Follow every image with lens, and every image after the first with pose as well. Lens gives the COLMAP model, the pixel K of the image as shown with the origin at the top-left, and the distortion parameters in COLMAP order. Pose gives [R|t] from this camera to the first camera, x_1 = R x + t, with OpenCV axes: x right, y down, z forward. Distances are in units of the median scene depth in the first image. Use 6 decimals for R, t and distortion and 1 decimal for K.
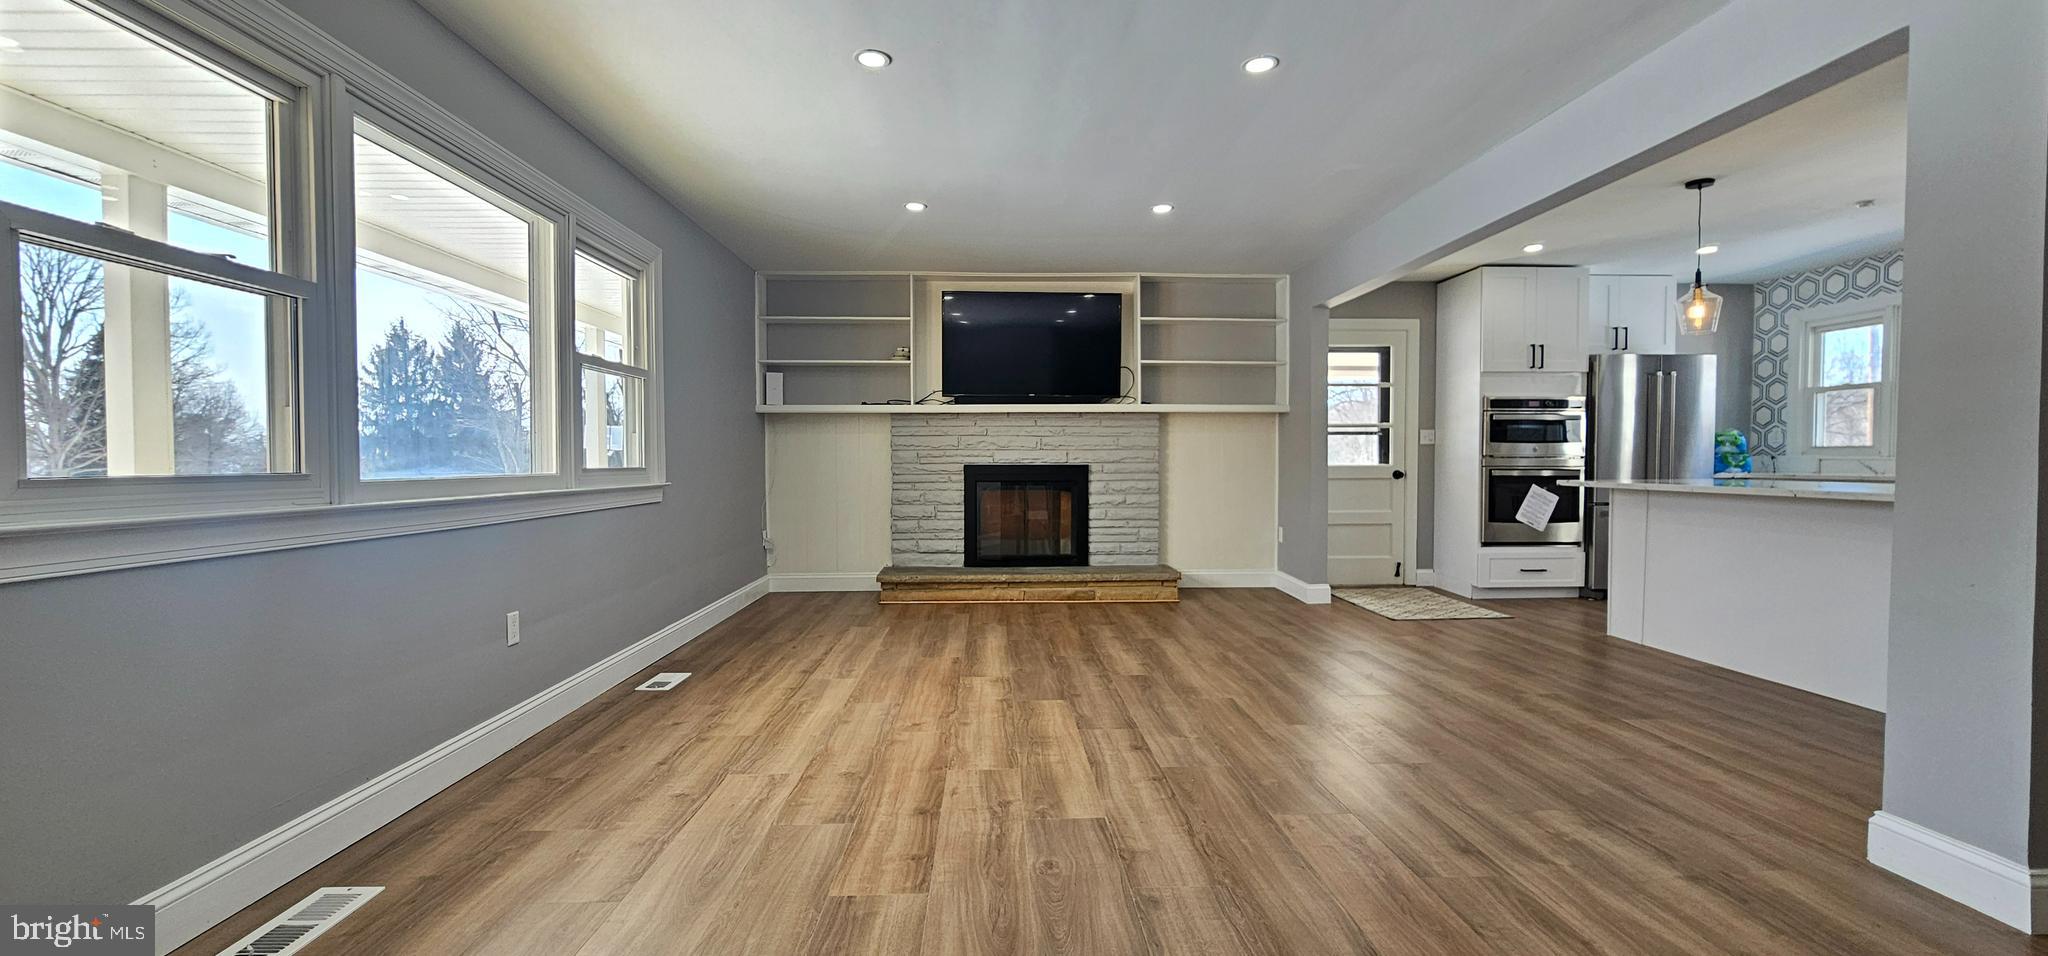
lens RADIAL K [[835.7, 0, 1023.9], [0, 835.7, 477.7], [0, 0, 1]] dist [-0.002599, 0.000516]
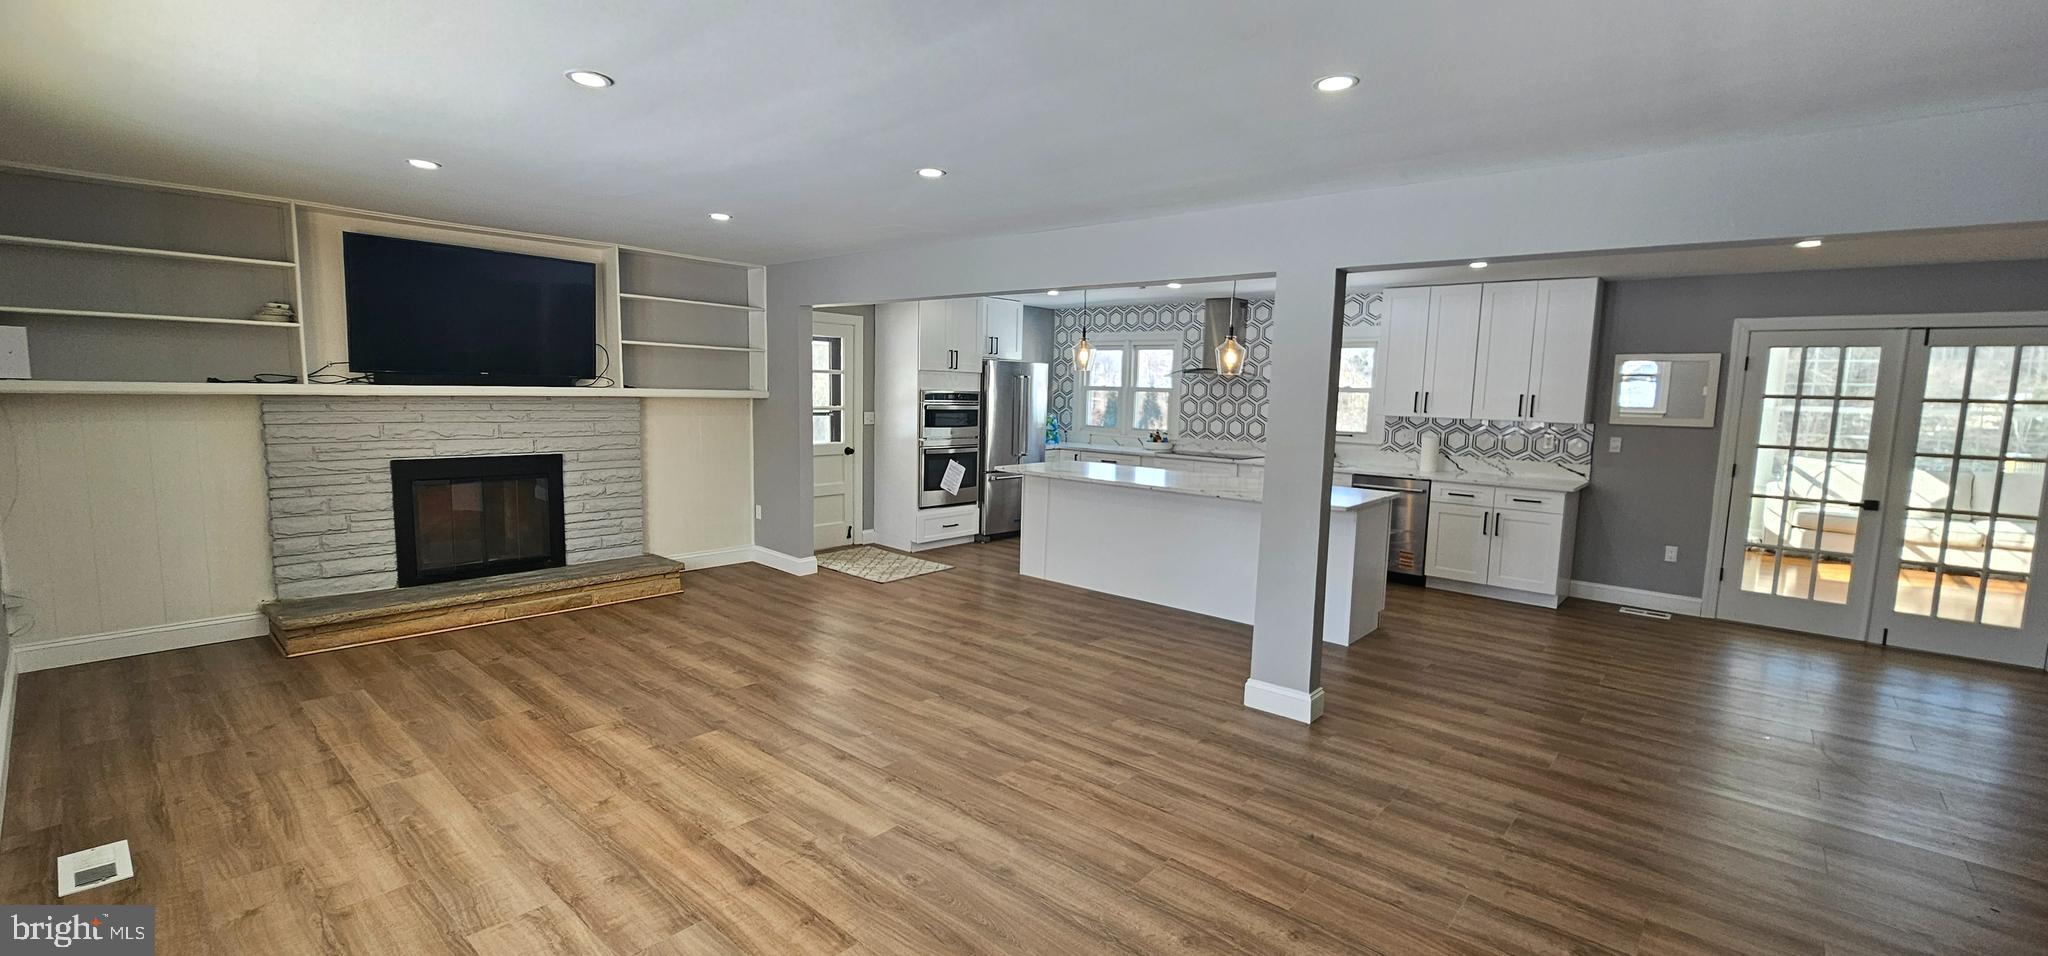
lens RADIAL K [[835.7, 0, 1028.5], [0, 835.7, 482.5], [0, 0, 1]] dist [-0.002599, 0.000516]
pose [[0.689369, -0.061593, 0.721787, -0.238962], [-0.009707, 0.995504, 0.094221, -0.079029], [-0.724345, -0.071960, 0.685672, 0.026434]]
